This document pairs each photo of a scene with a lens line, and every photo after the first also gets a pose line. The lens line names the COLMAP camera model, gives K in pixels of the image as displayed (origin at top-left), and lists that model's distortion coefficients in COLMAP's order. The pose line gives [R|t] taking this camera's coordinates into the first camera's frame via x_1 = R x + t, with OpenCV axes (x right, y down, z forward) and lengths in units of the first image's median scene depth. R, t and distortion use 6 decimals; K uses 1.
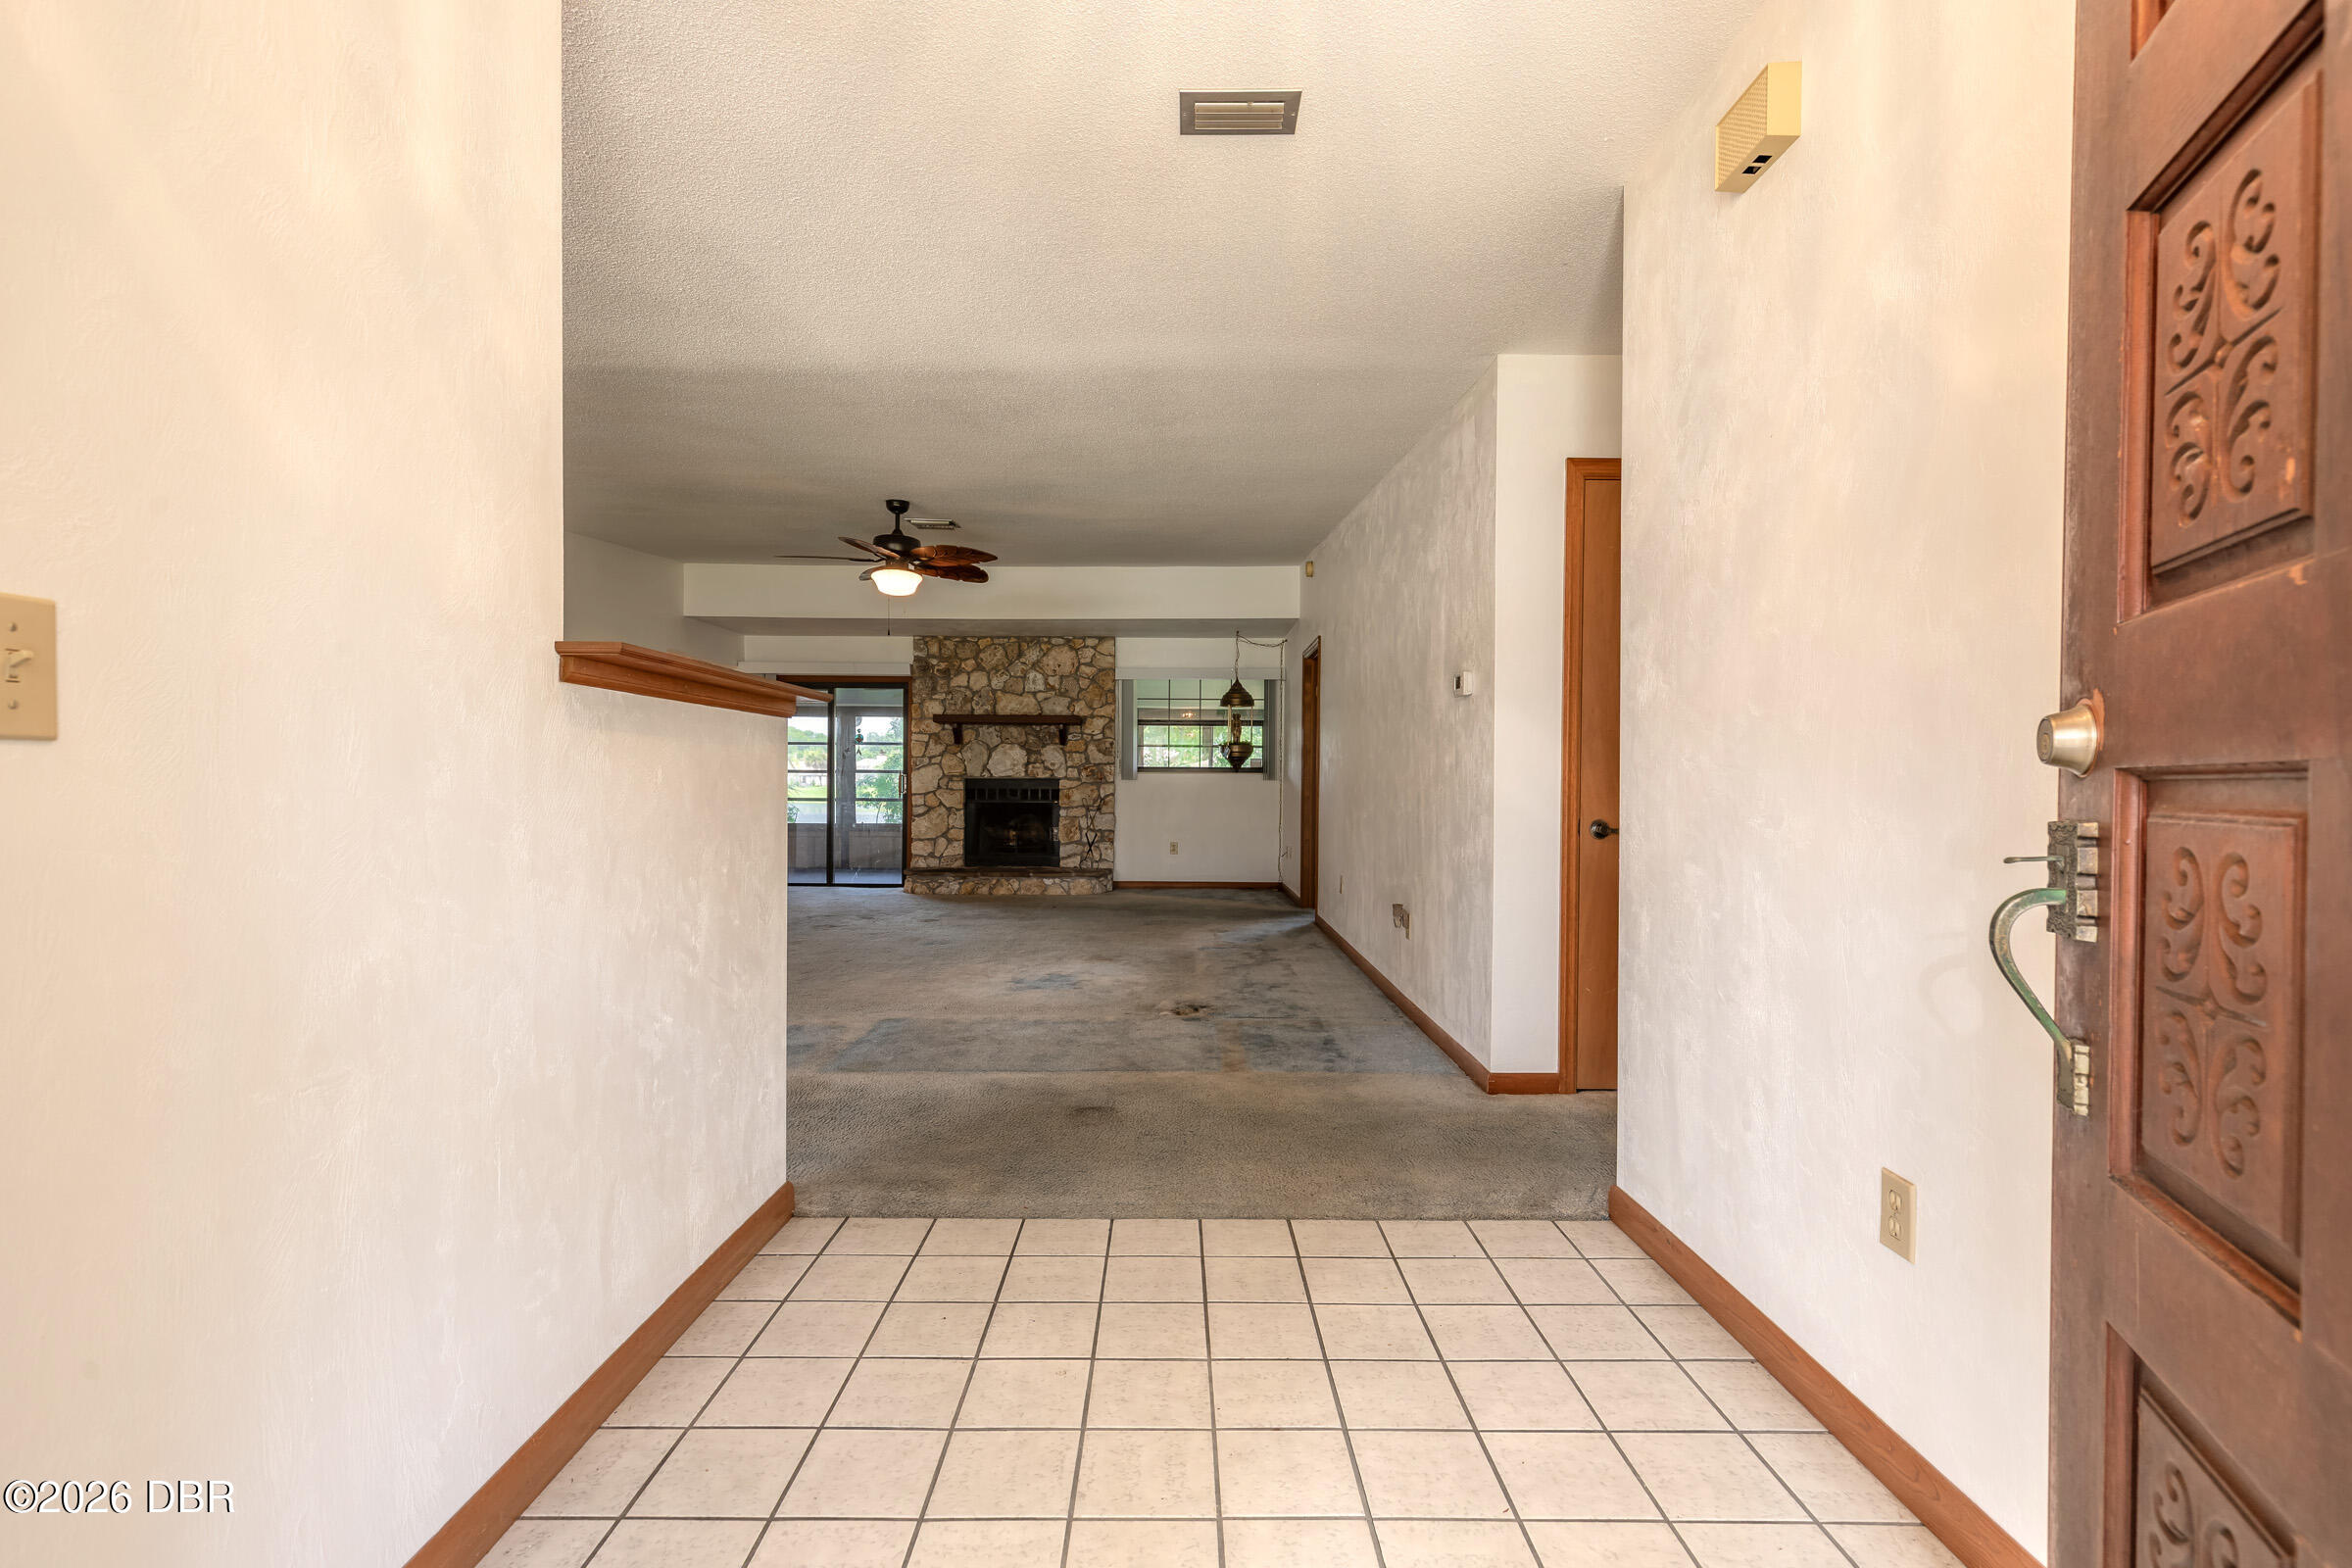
lens RADIAL K [[1059.7, 0, 1176.9], [0, 1059.7, 794.8], [0, 0, 1]] dist [0.001293, -0.000065]
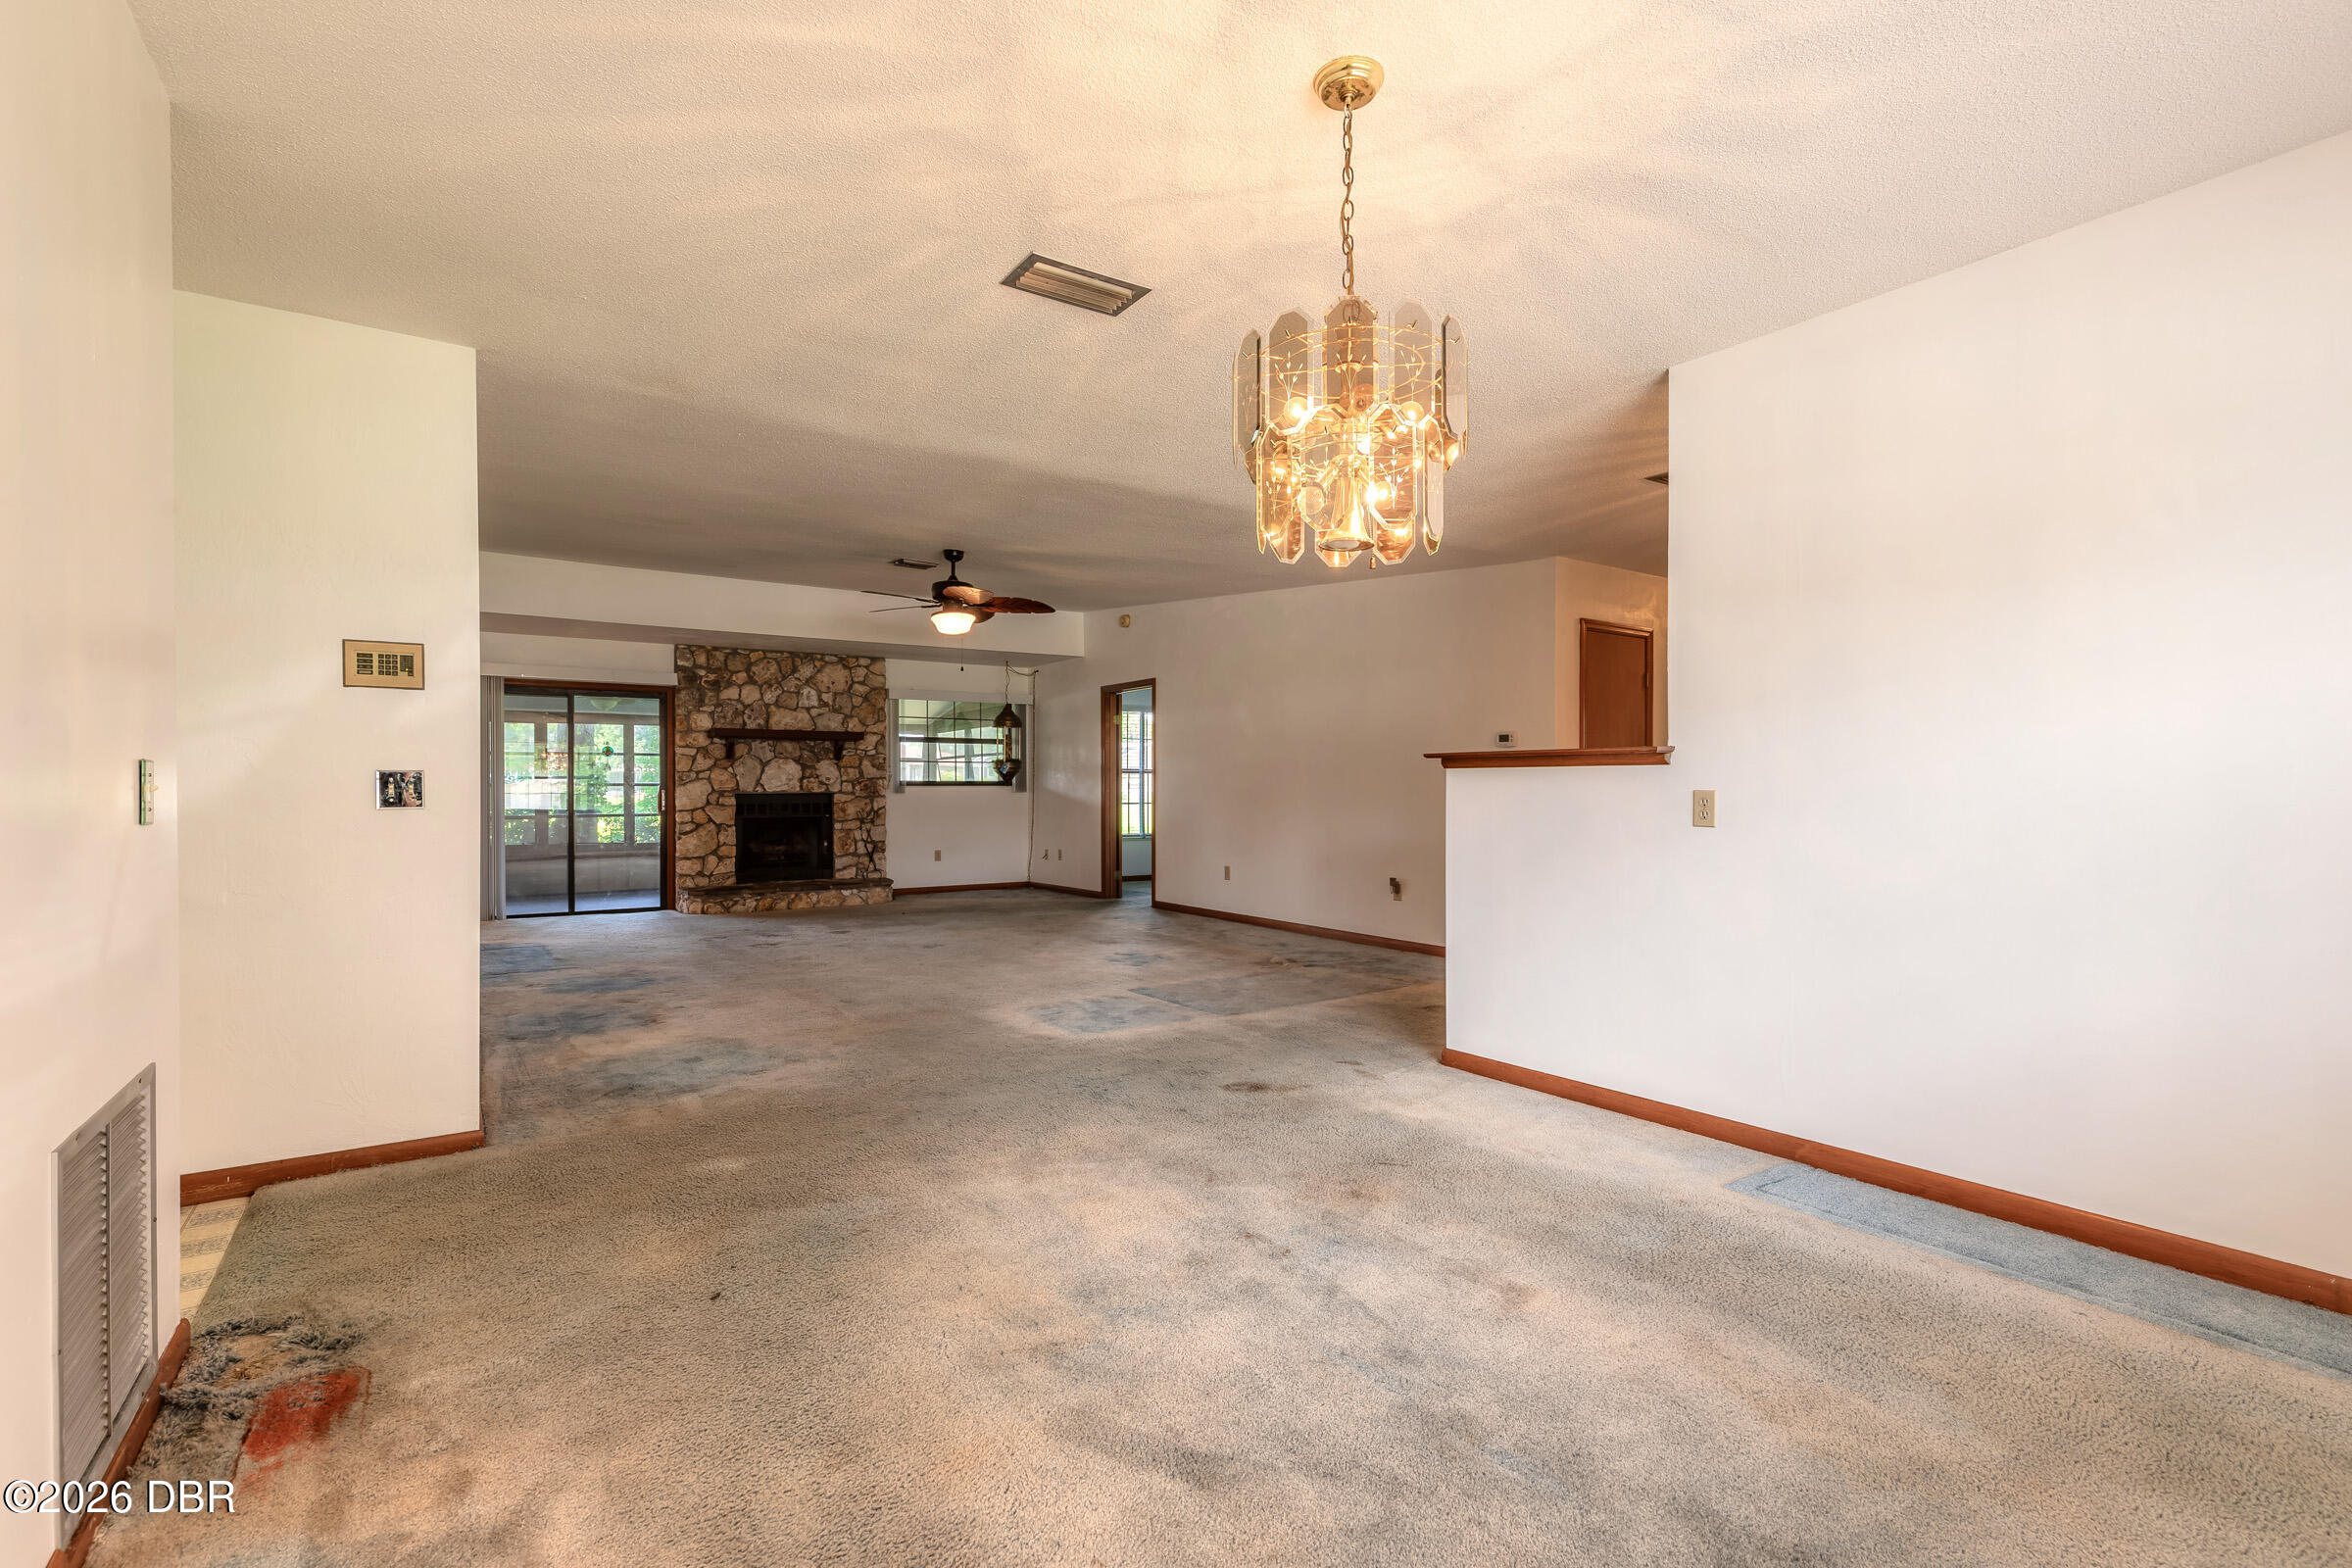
lens RADIAL K [[1060.9, 0, 1167.1], [0, 1060.9, 790.1], [0, 0, 1]] dist [0.007077, -0.000258]
pose [[0.827272, -0.009170, 0.561727, -0.422022], [0.013874, 0.999895, -0.004109, -0.009275], [-0.561630, 0.011193, 0.827313, -0.032440]]
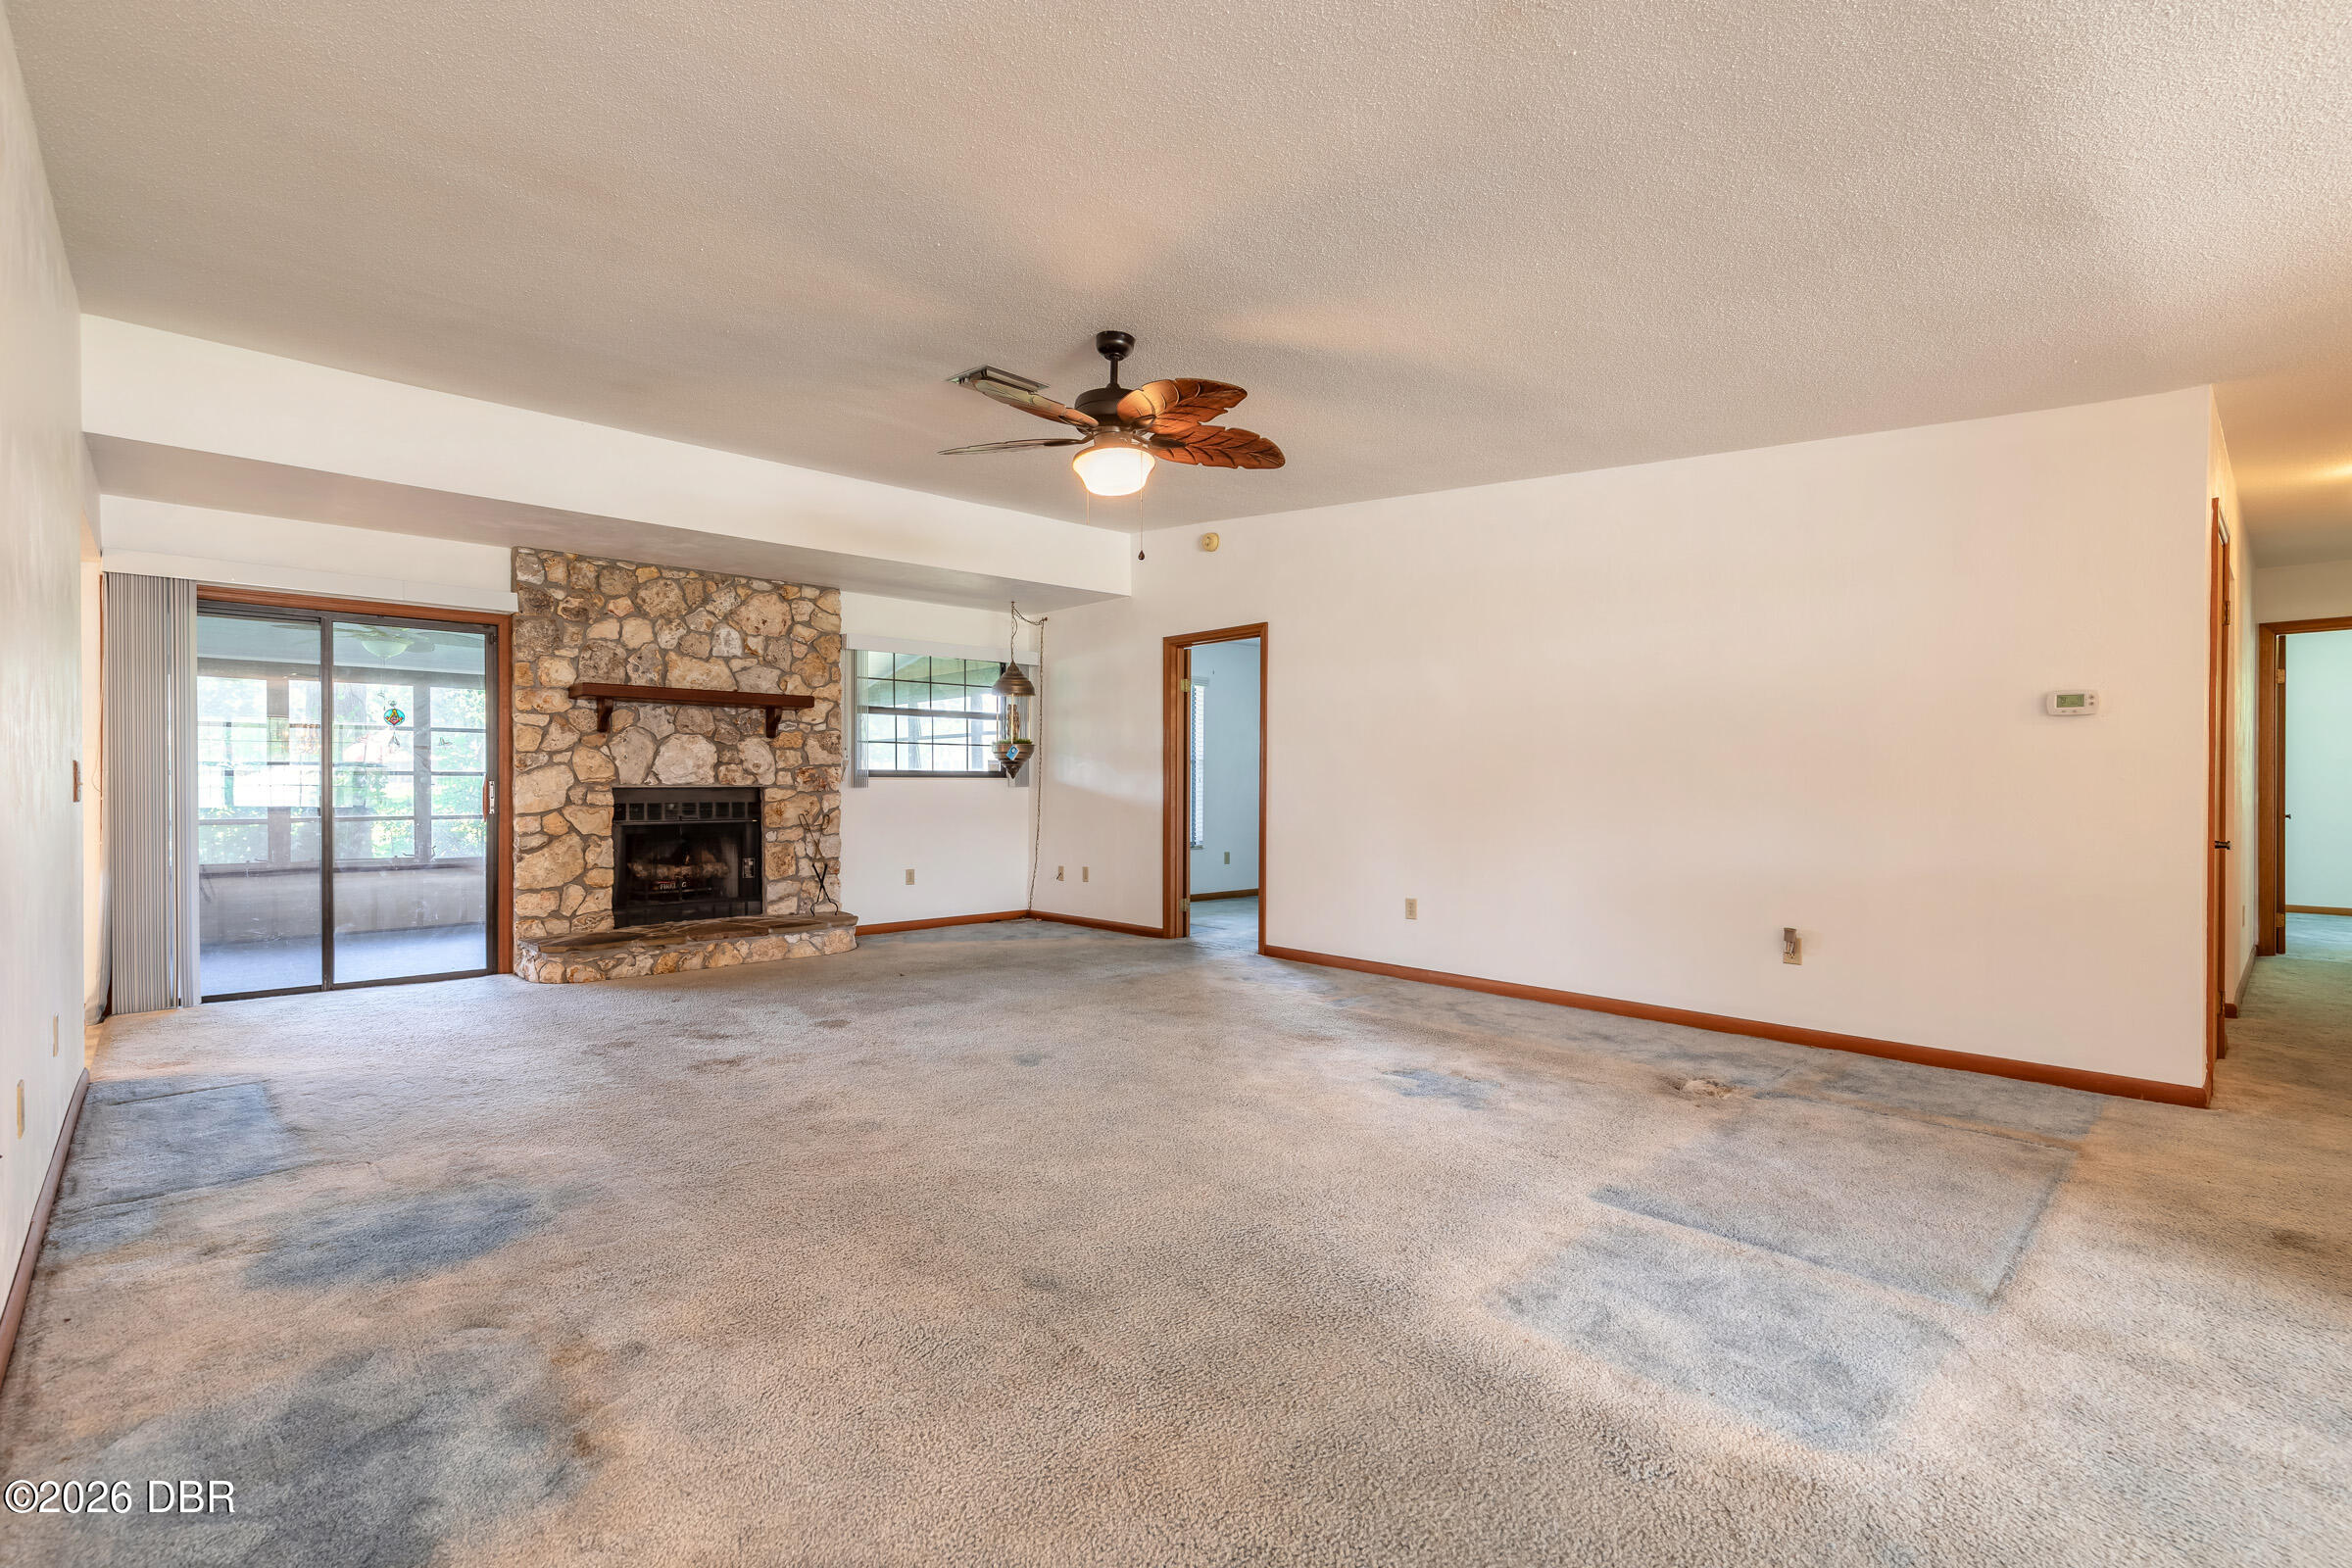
lens RADIAL K [[1060.9, 0, 1167.1], [0, 1060.9, 790.1], [0, 0, 1]] dist [0.007077, -0.000258]
pose [[0.730893, -0.009487, 0.682426, -0.389981], [0.009882, 0.999946, 0.003318, -0.012805], [-0.682421, 0.004318, 0.730947, 0.320970]]
